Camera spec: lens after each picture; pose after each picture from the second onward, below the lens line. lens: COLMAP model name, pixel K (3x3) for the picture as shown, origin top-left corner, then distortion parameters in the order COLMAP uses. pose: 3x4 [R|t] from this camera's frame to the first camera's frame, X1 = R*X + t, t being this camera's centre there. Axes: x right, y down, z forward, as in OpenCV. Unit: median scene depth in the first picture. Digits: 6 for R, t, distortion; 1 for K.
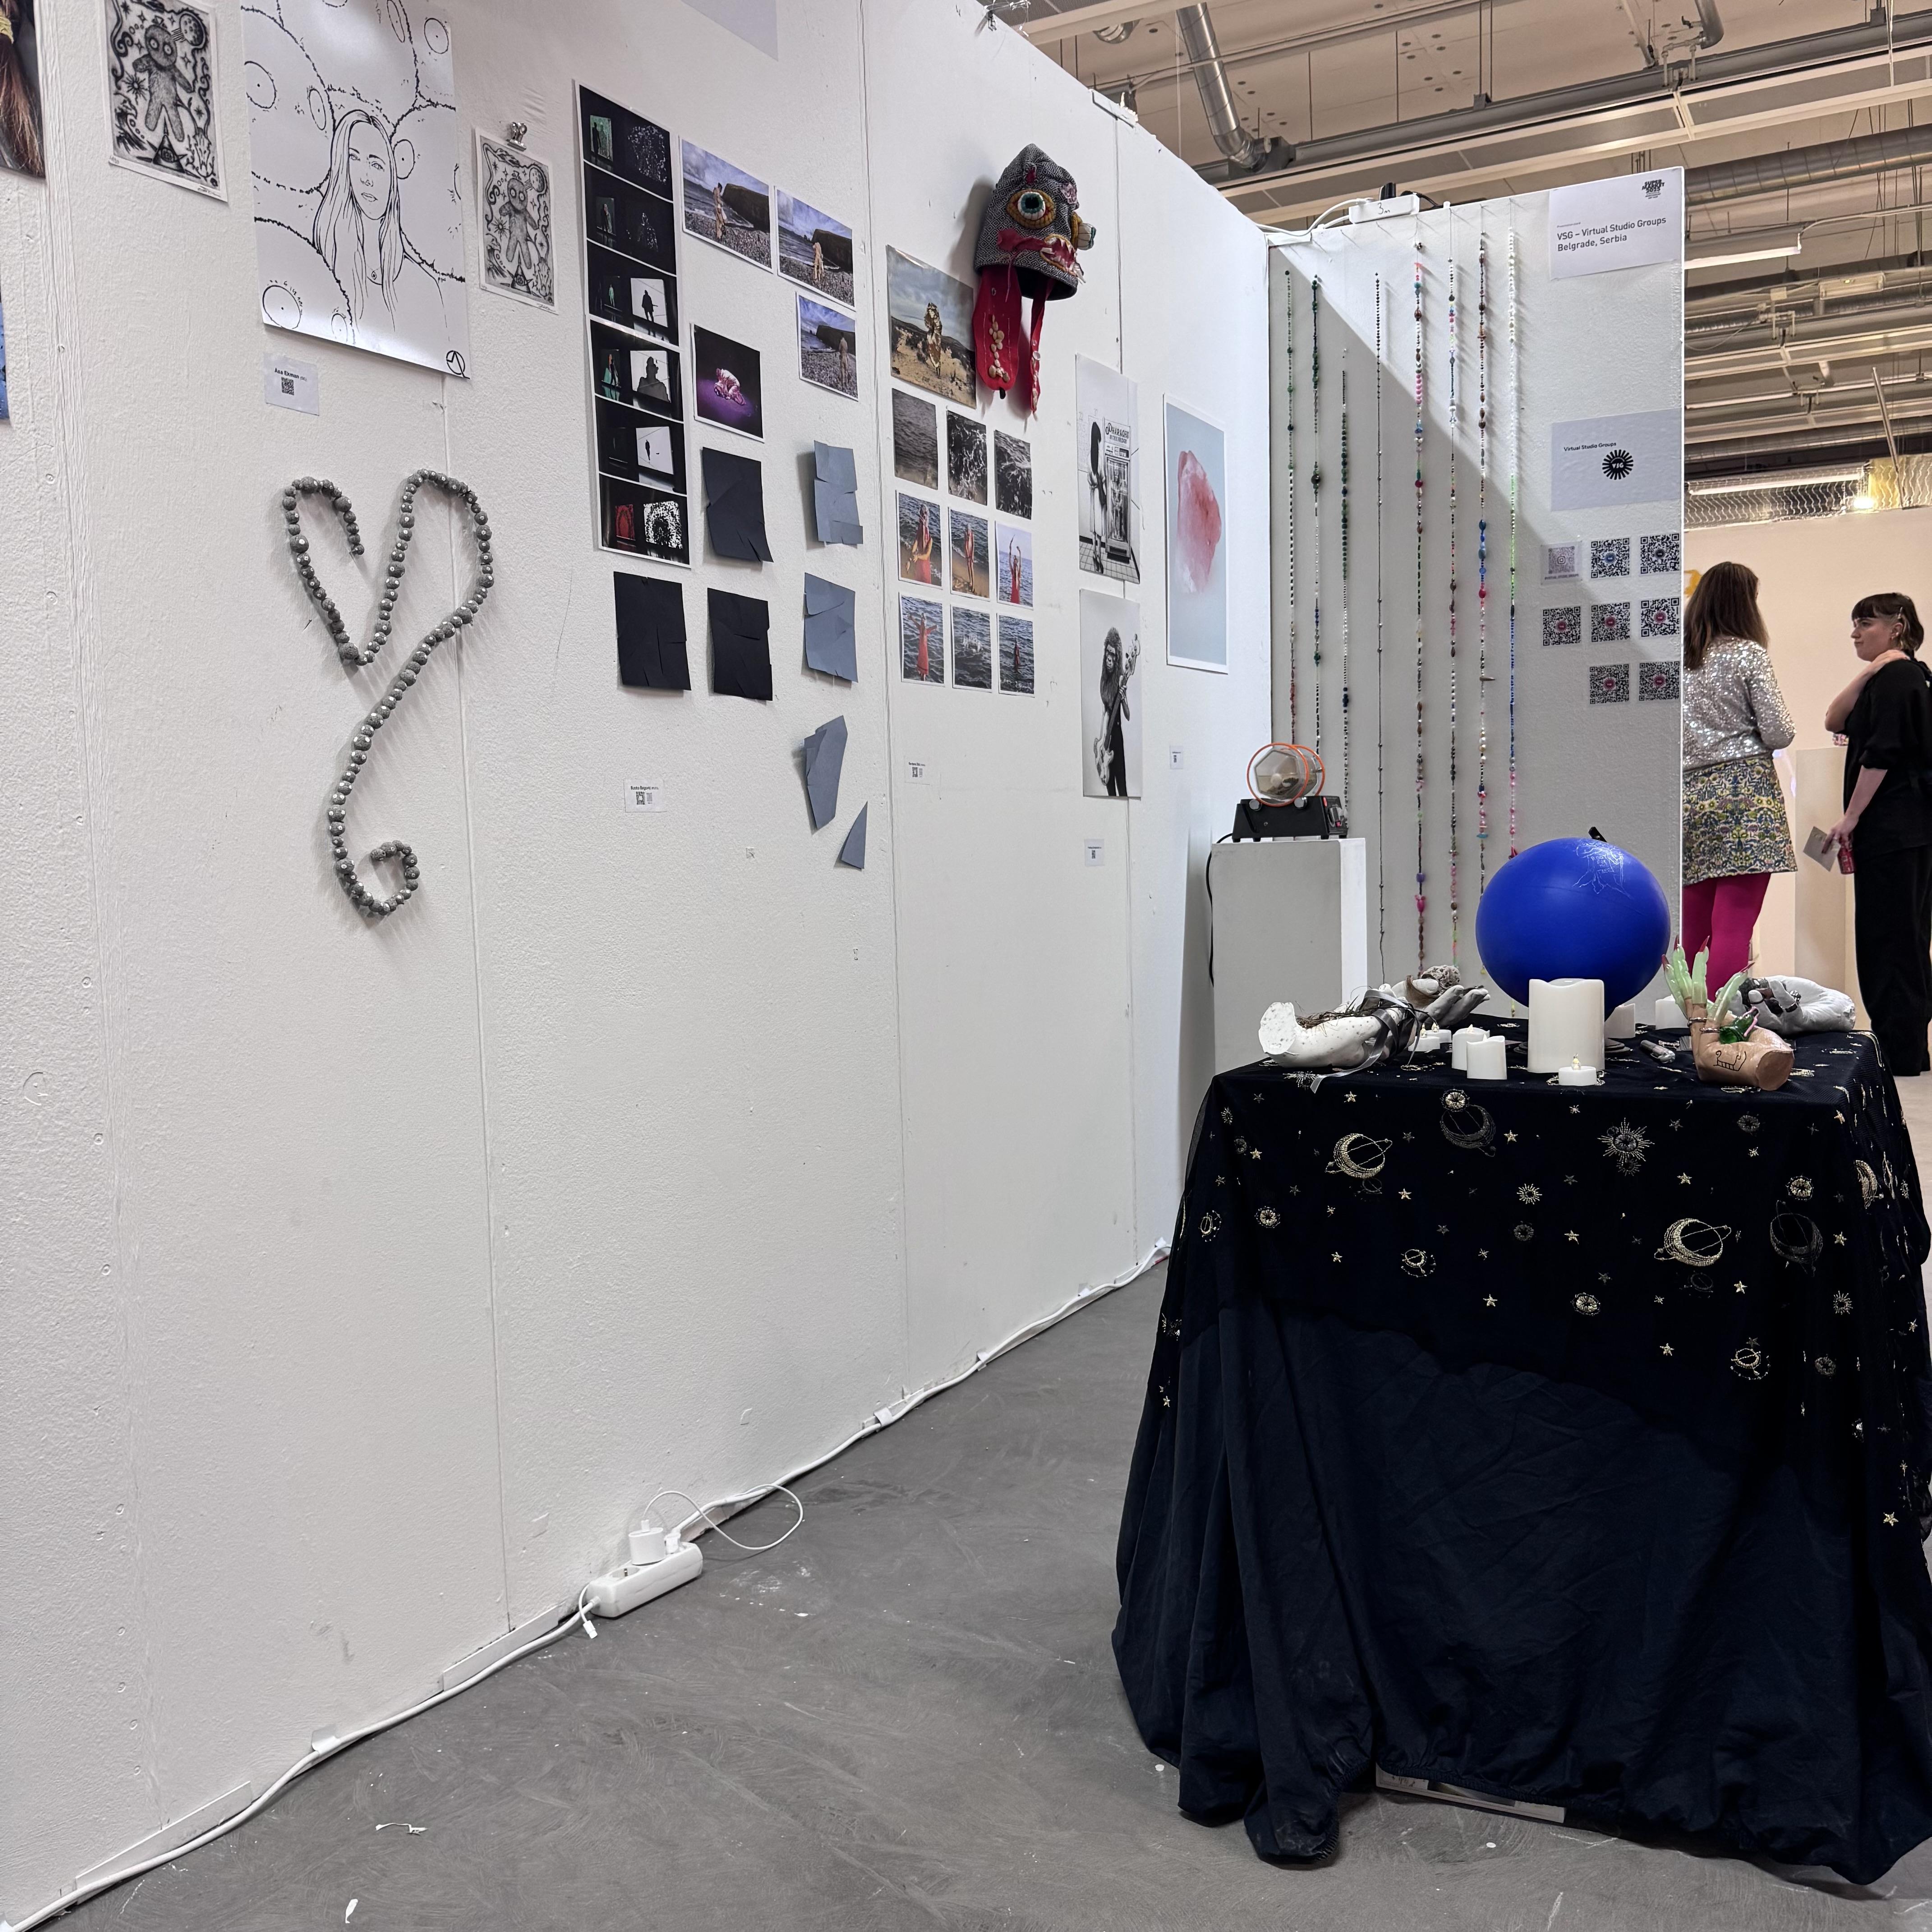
lens RADIAL K [[1796.2, 0, 960.5], [0, 1796.2, 979.2], [0, 0, 1]] dist [0.183604, -0.418293]
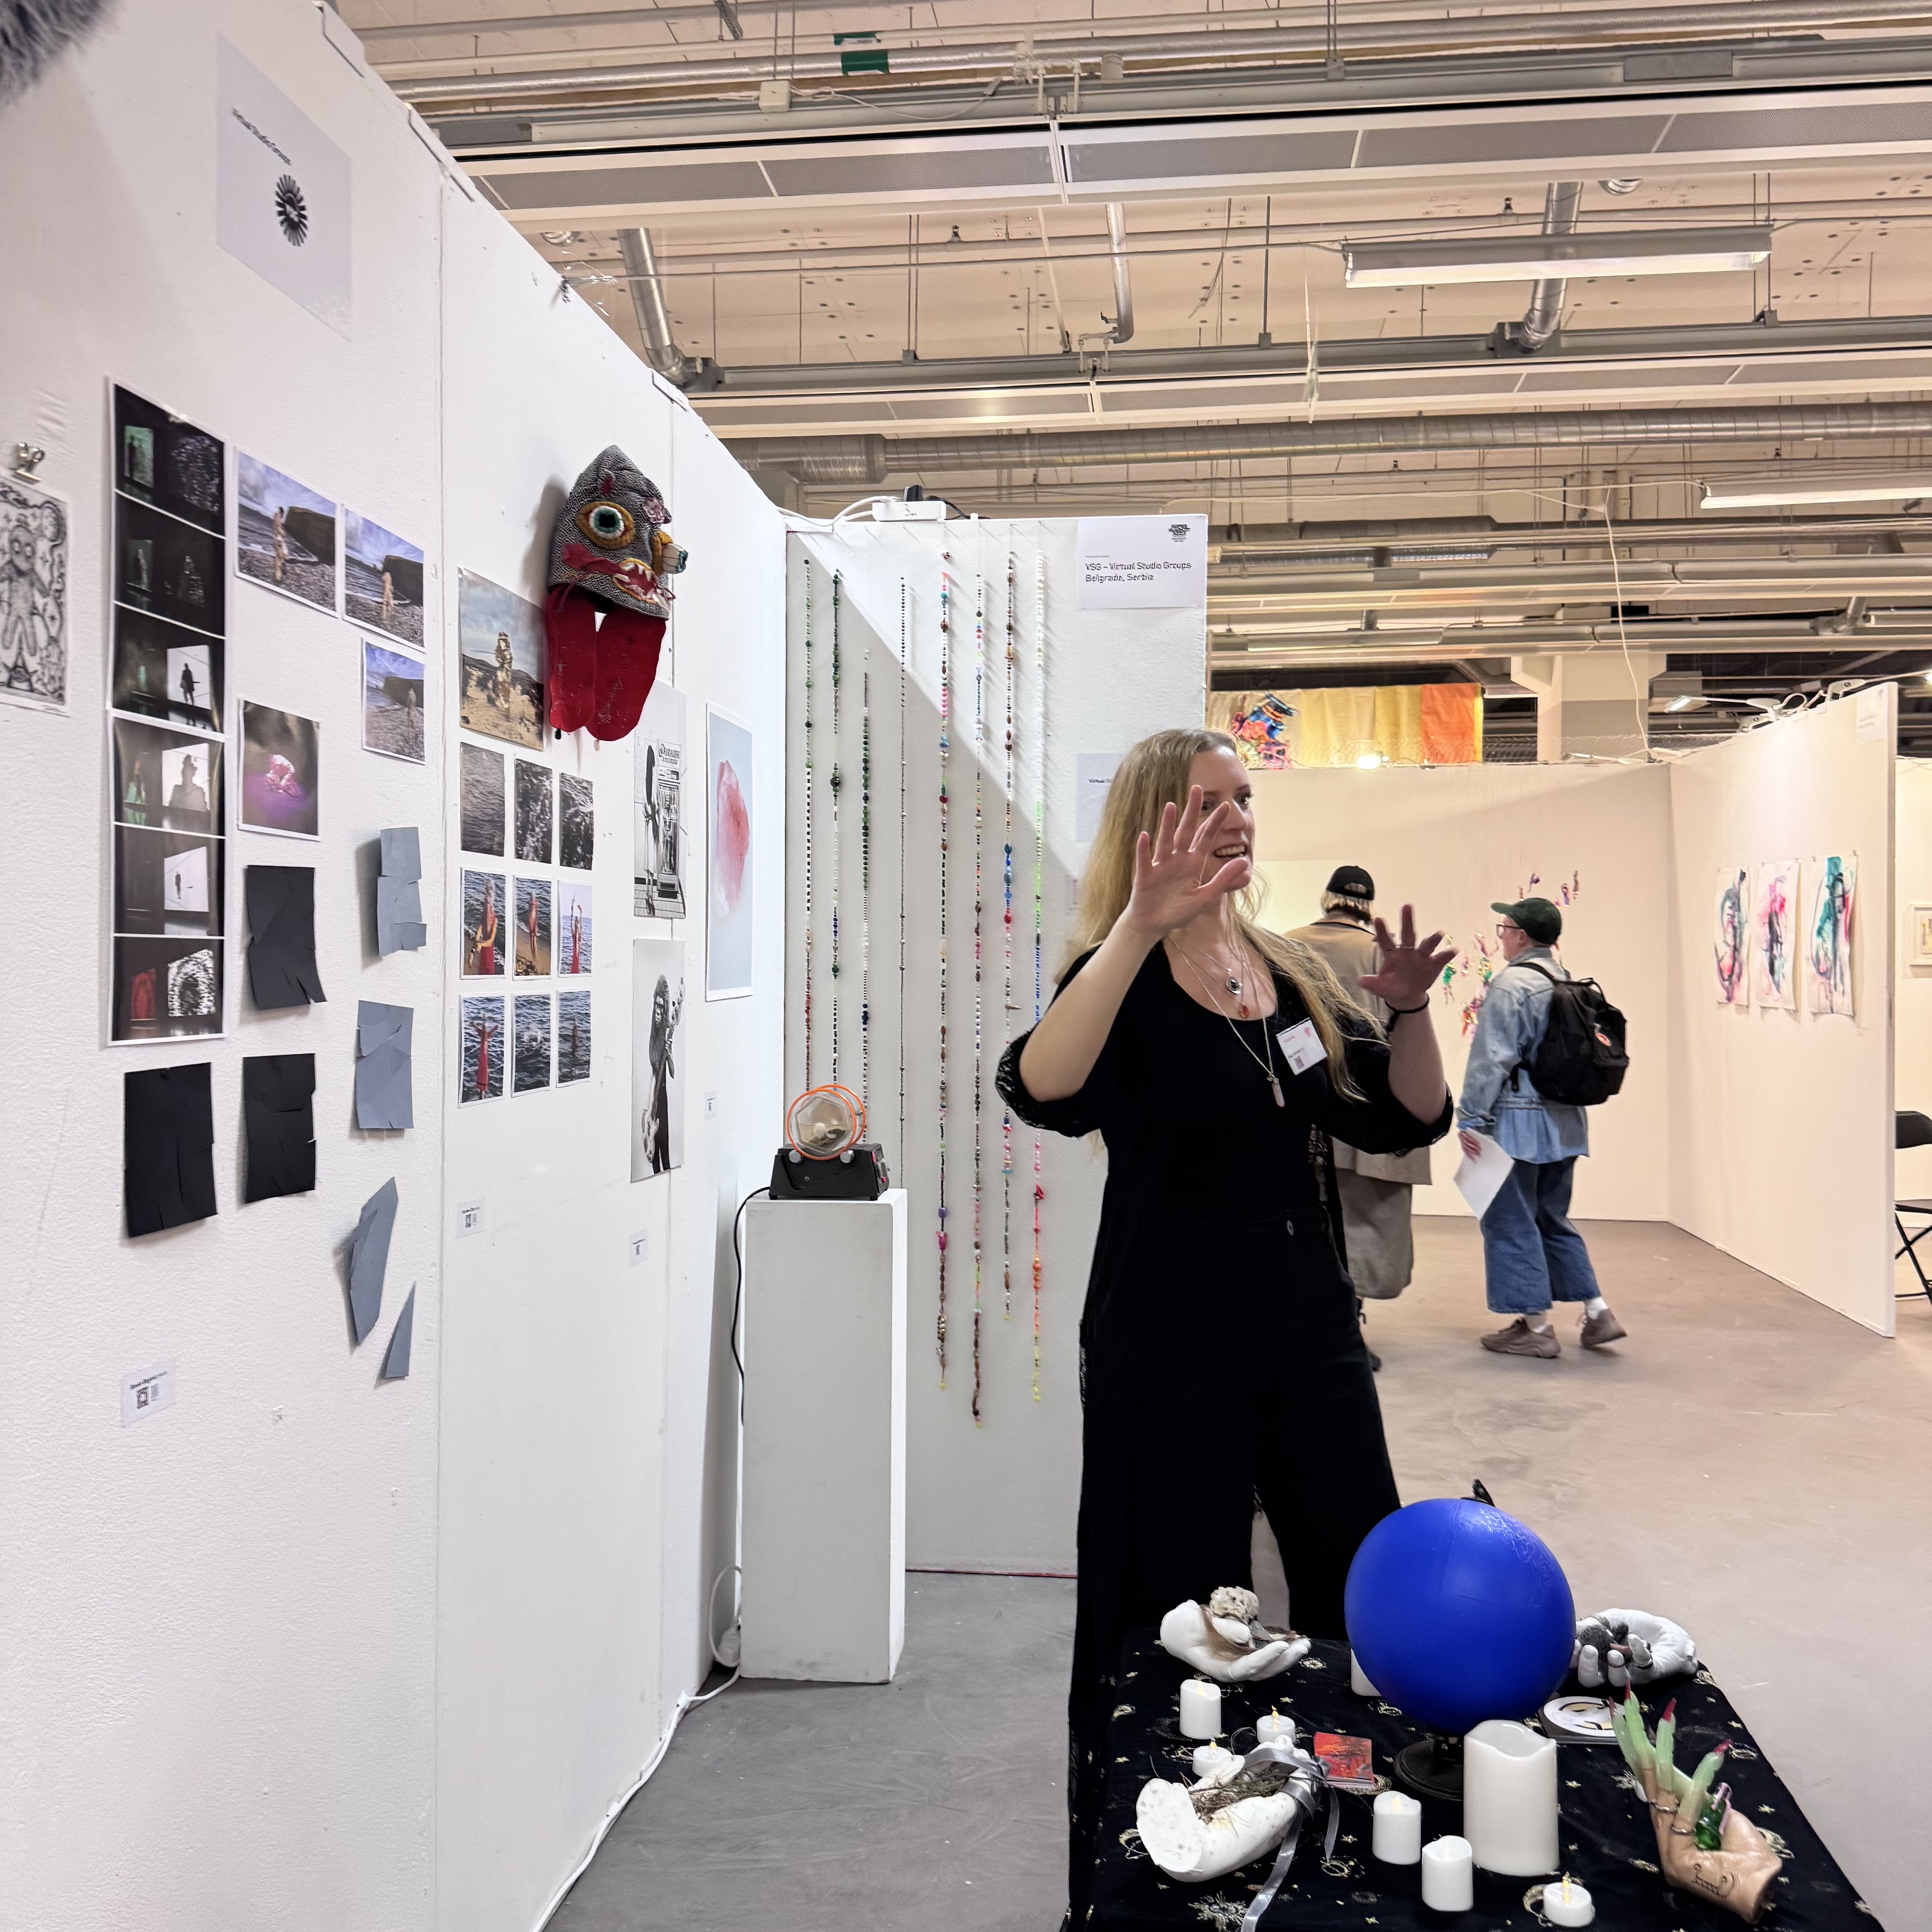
lens RADIAL K [[1792.2, 0, 944.4], [0, 1792.2, 963.7], [0, 0, 1]] dist [0.161366, -0.378640]
pose [[0.933504, 0.032860, 0.357058, -0.113135], [-0.005127, 0.996913, -0.078341, -0.161233], [-0.358530, 0.071301, 0.930791, 0.196373]]
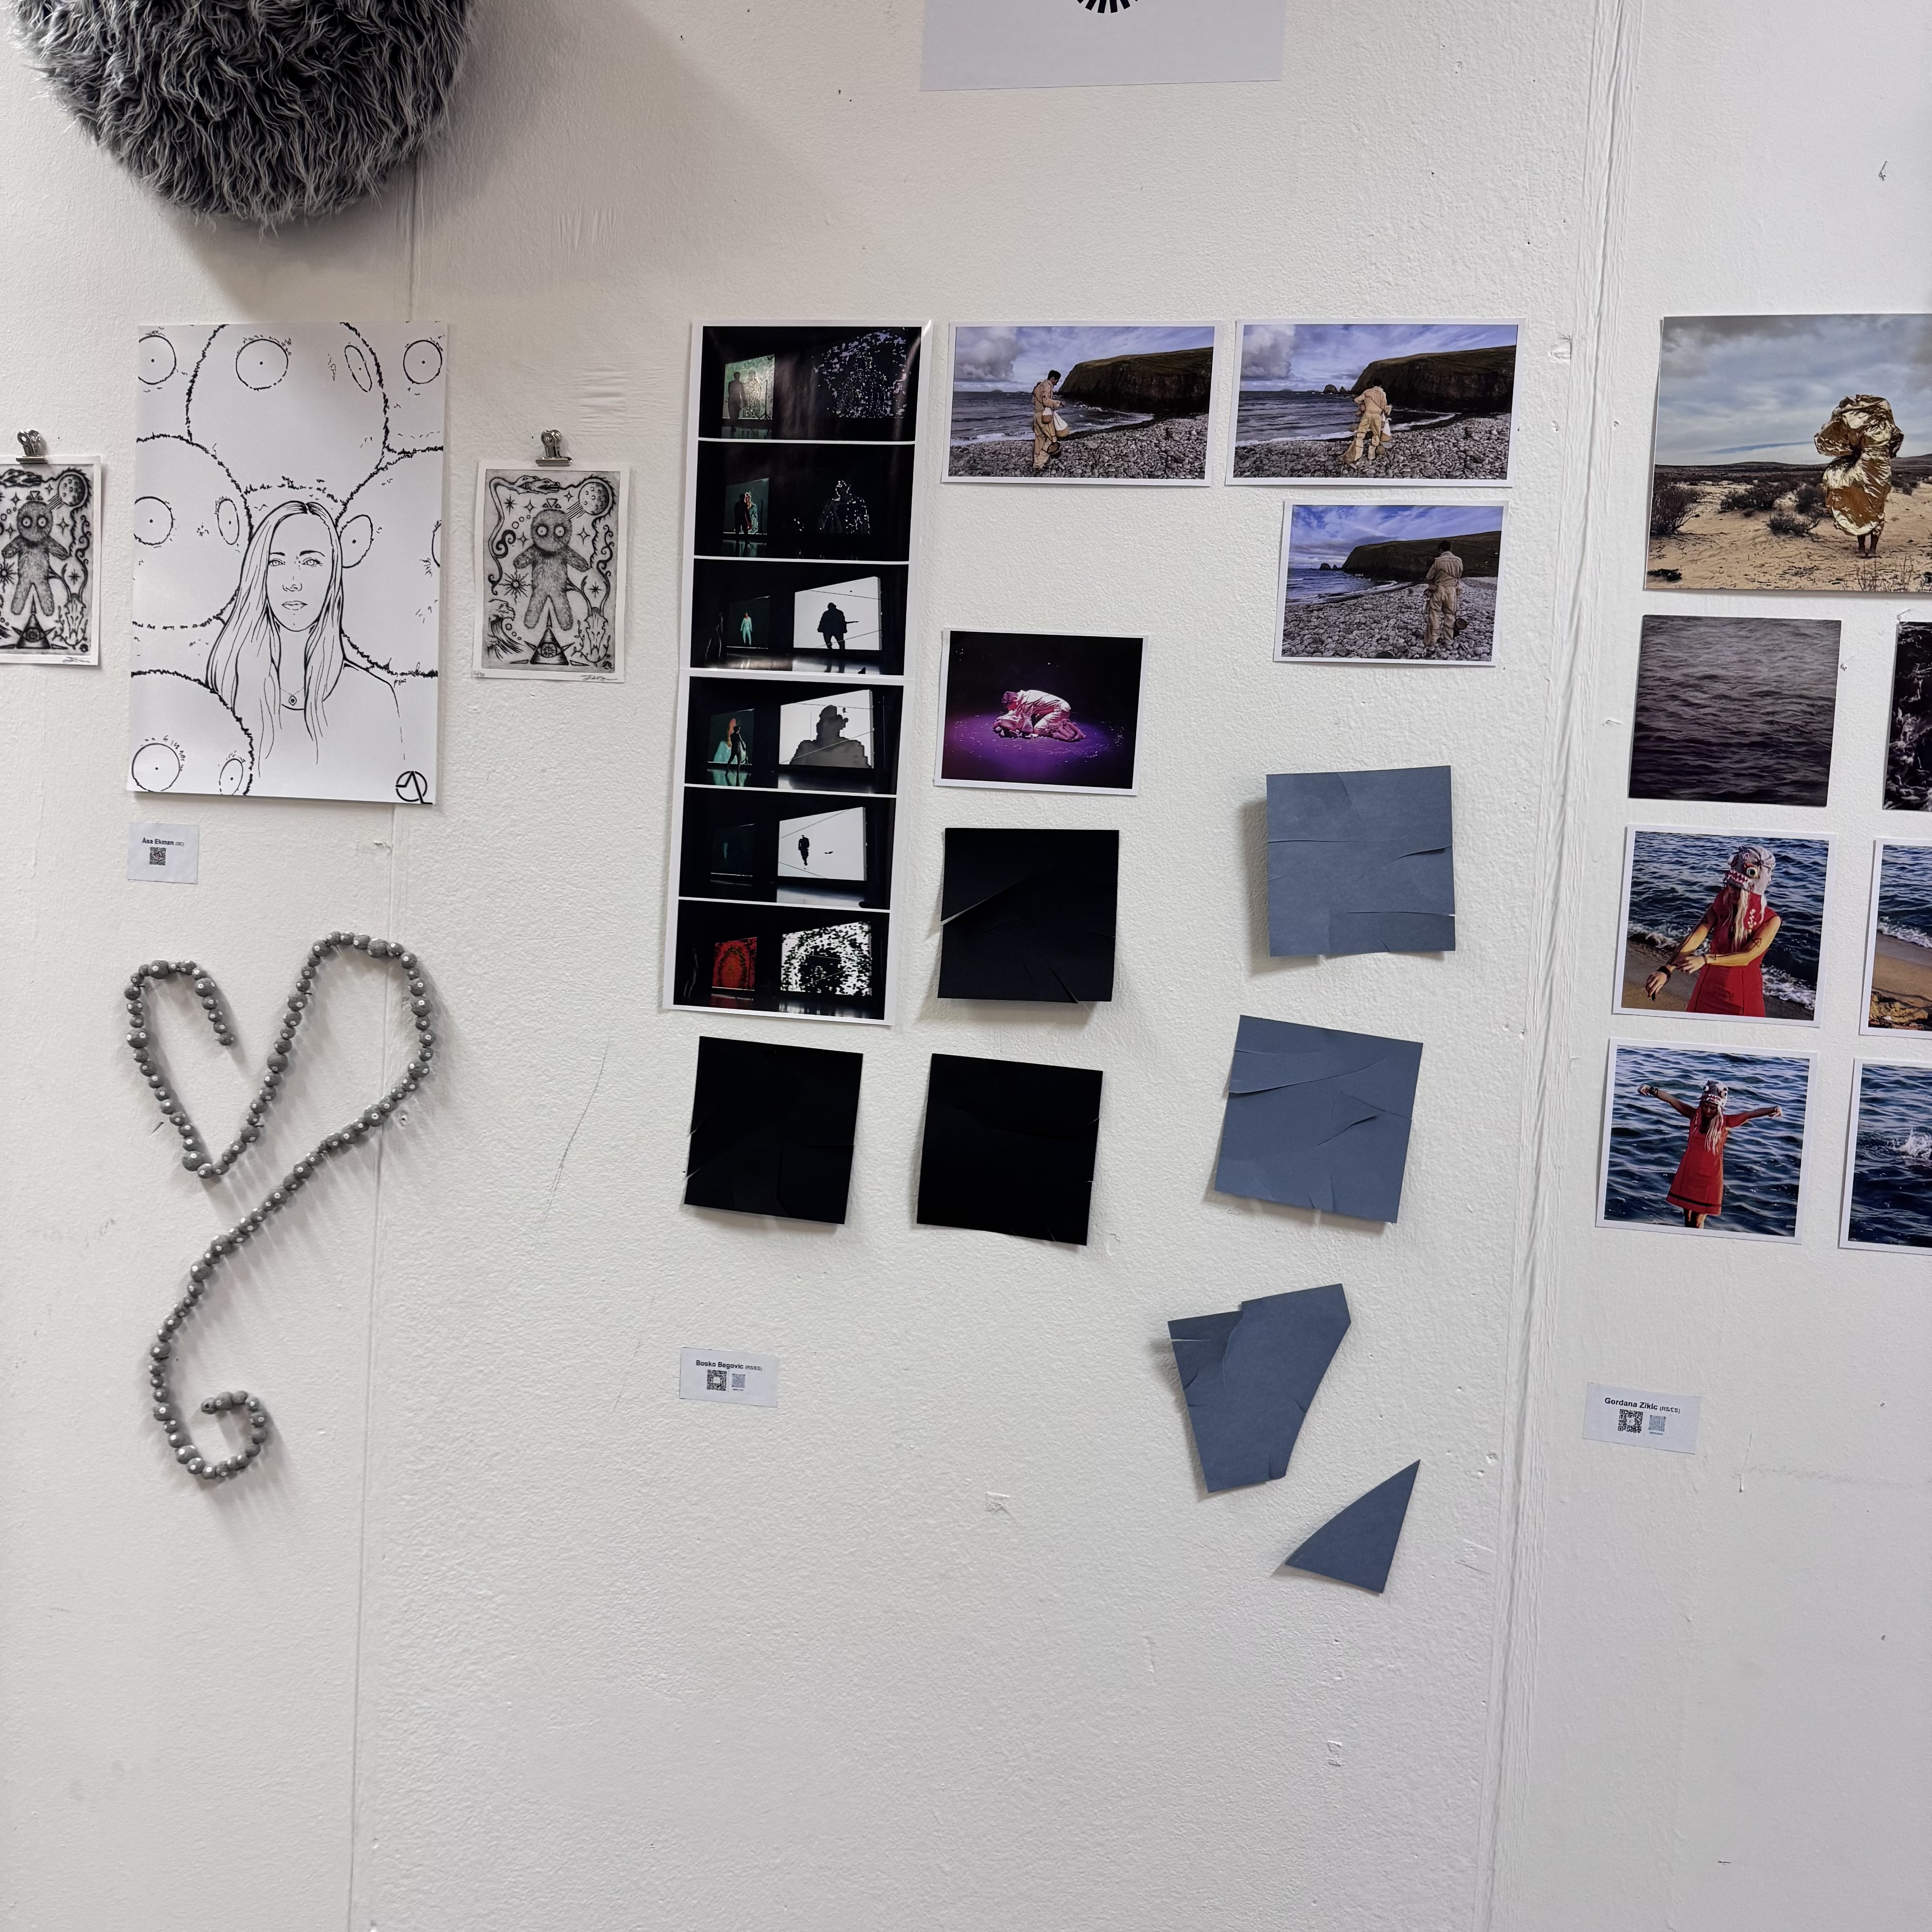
lens RADIAL K [[1796.2, 0, 960.5], [0, 1796.2, 979.2], [0, 0, 1]] dist [0.183604, -0.418293]
pose [[0.300108, 0.094518, -0.949211, 0.346782], [-0.137798, 0.988937, 0.054906, -0.223180], [0.943900, 0.114322, 0.309812, 0.668479]]
